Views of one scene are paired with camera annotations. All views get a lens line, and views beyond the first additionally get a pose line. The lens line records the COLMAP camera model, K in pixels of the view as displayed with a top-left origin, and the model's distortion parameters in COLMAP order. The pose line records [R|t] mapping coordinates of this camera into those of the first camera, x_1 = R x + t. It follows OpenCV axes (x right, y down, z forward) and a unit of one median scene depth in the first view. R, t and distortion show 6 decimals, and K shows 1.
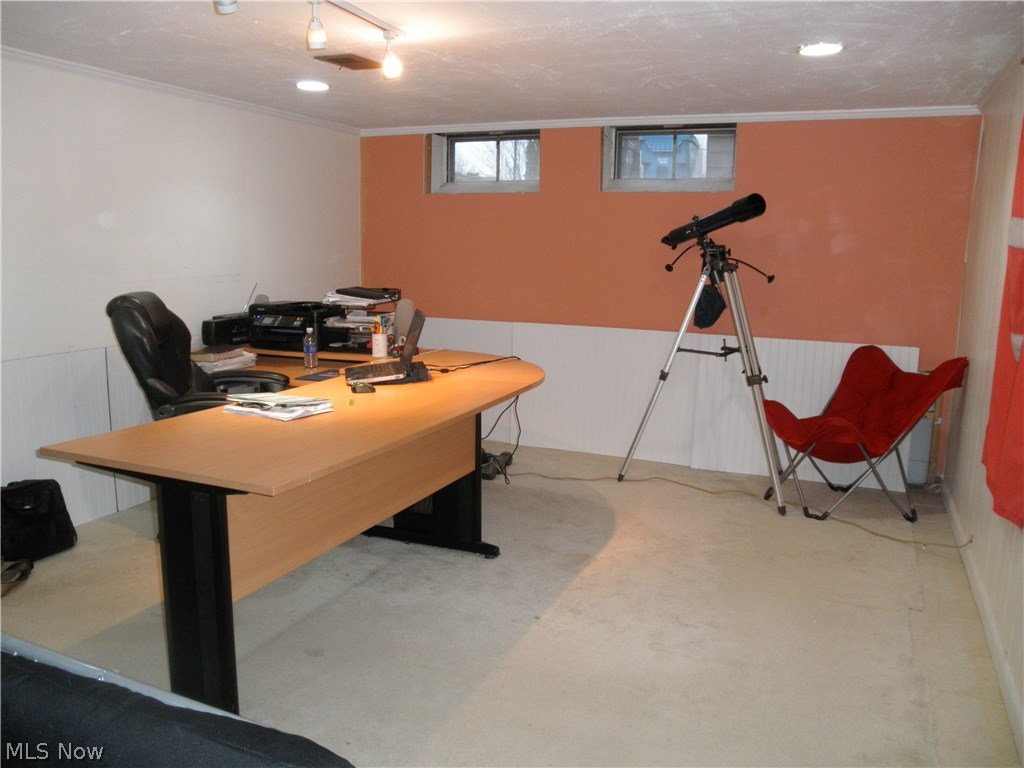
lens RADIAL K [[839.6, 0, 511.2], [0, 839.6, 383.5], [0, 0, 1]] dist [-0.119274, 0.104261]
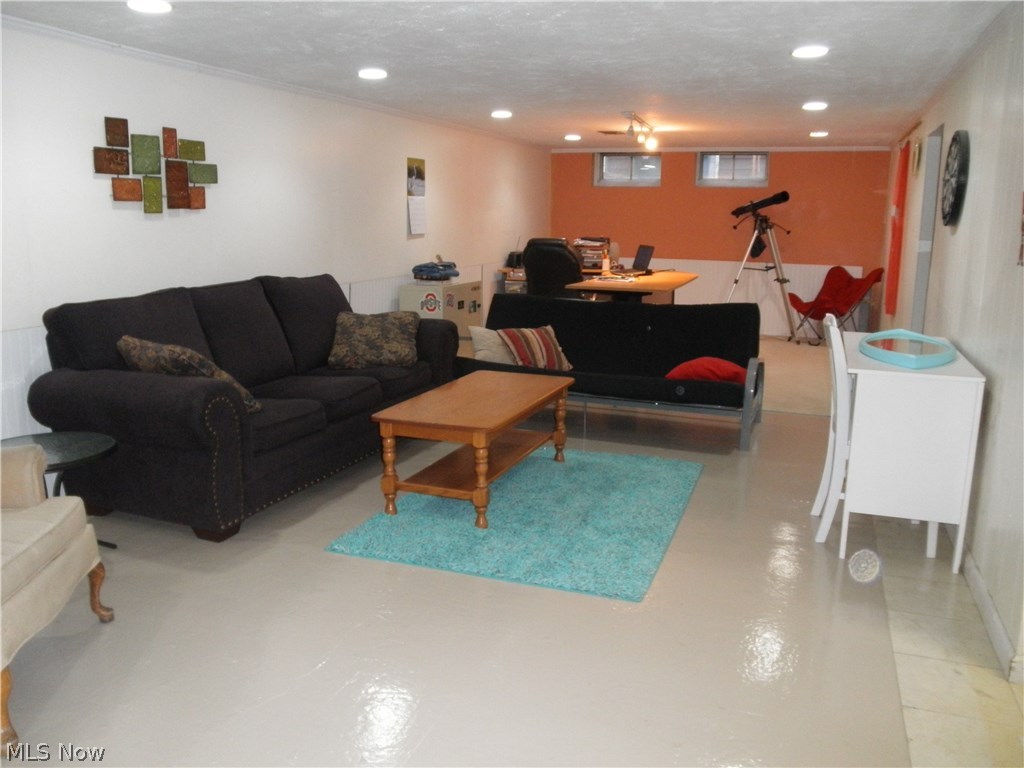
lens RADIAL K [[839.6, 0, 512.4], [0, 839.6, 385.1], [0, 0, 1]] dist [-0.119274, 0.104261]
pose [[0.999286, -0.011904, 0.035860, -0.426874], [0.010271, 0.998917, 0.045390, 0.142277], [-0.036361, -0.044989, 0.998326, -0.975624]]
